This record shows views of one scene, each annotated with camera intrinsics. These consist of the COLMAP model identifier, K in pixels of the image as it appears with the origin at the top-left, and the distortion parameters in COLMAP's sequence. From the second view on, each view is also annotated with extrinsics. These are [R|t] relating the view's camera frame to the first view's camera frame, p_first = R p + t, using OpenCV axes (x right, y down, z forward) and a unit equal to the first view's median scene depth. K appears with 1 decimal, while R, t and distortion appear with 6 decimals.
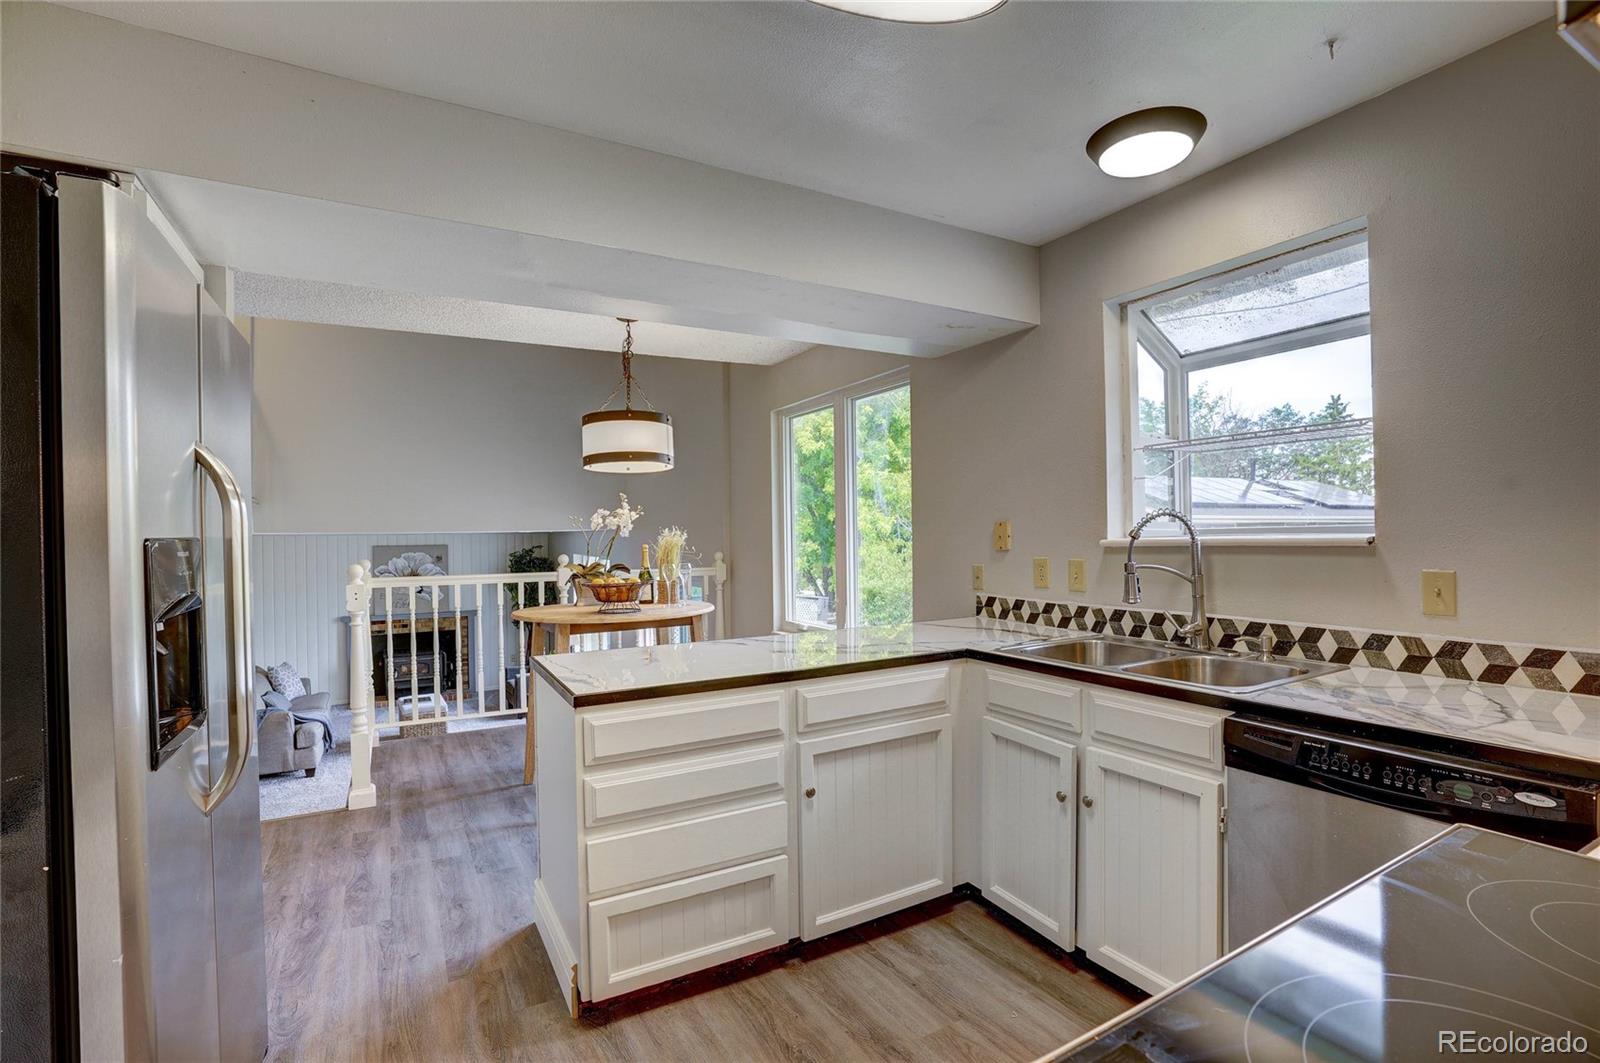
lens RADIAL K [[743.2, 0, 800.0], [0, 743.2, 531.5], [0, 0, 1]] dist [-0.068401, 0.028105]
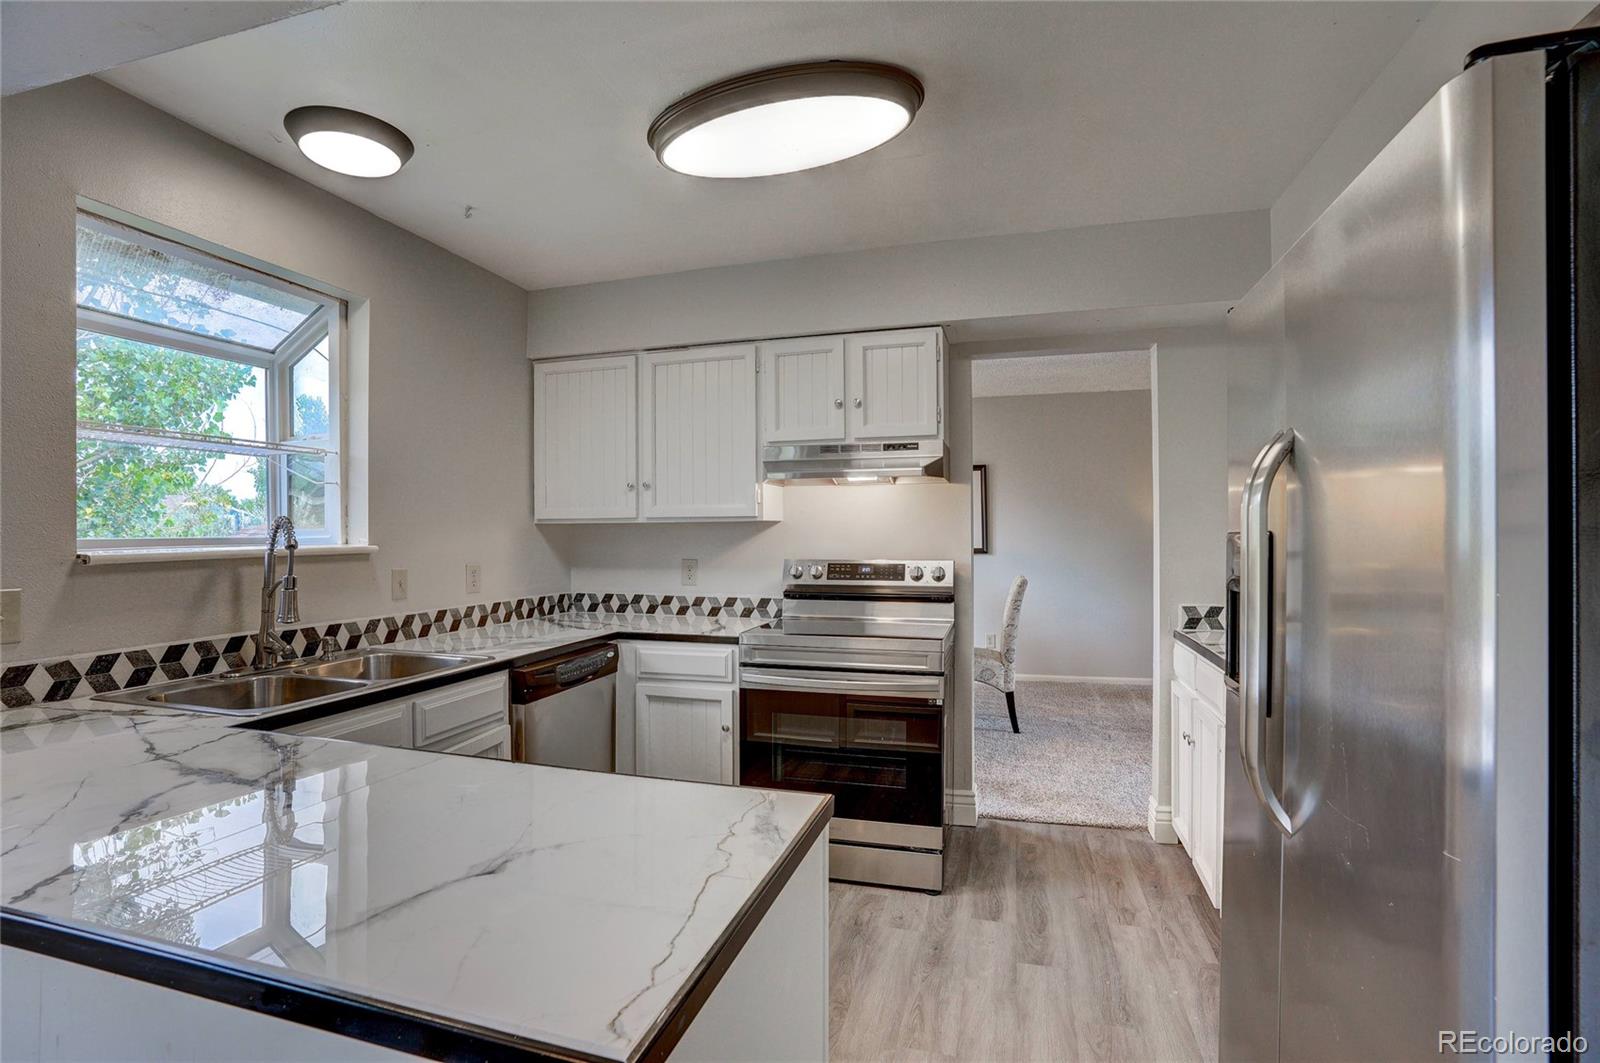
lens RADIAL K [[743.2, 0, 800.0], [0, 743.2, 531.5], [0, 0, 1]] dist [-0.068401, 0.028105]
pose [[-0.695901, 0.027537, 0.717610, -0.623708], [0.021686, 0.999615, -0.017329, 0.019868], [-0.717810, 0.003503, -0.696230, 1.226655]]
